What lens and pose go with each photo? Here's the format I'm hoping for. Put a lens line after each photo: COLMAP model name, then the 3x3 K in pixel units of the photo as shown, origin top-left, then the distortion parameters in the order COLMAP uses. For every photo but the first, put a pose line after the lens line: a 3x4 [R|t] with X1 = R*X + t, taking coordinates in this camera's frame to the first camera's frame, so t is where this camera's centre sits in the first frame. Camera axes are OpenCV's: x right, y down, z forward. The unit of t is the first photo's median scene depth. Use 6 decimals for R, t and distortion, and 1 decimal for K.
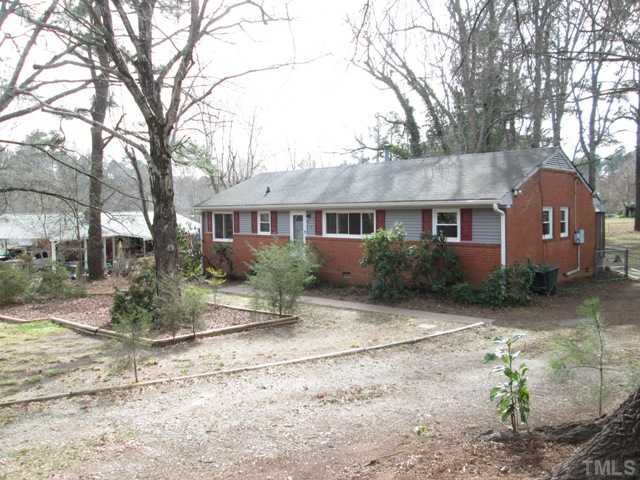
lens RADIAL K [[532.9, 0, 316.3], [0, 532.9, 238.0], [0, 0, 1]] dist [-0.035994, 0.004714]
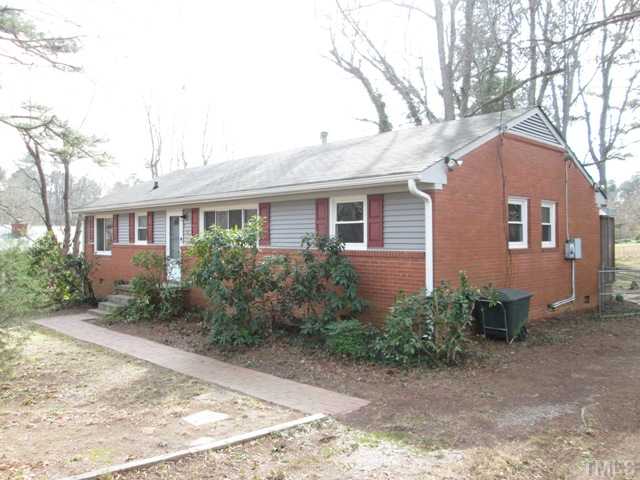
lens RADIAL K [[532.9, 0, 316.3], [0, 532.9, 238.0], [0, 0, 1]] dist [-0.035994, 0.004714]
pose [[0.999616, 0.011701, -0.025110, 0.189502], [-0.012892, 0.998774, -0.047788, 0.019485], [0.024520, 0.048093, 0.998542, 0.326495]]
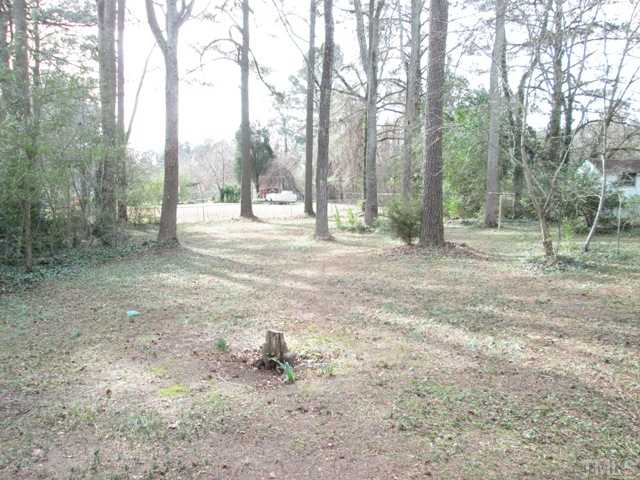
lens RADIAL K [[532.9, 0, 316.3], [0, 532.9, 238.0], [0, 0, 1]] dist [-0.035994, 0.004714]
pose [[0.749666, -0.031560, 0.661064, 0.679727], [0.020040, 0.999487, 0.024990, -0.006973], [-0.661513, -0.005487, 0.749913, 1.260120]]
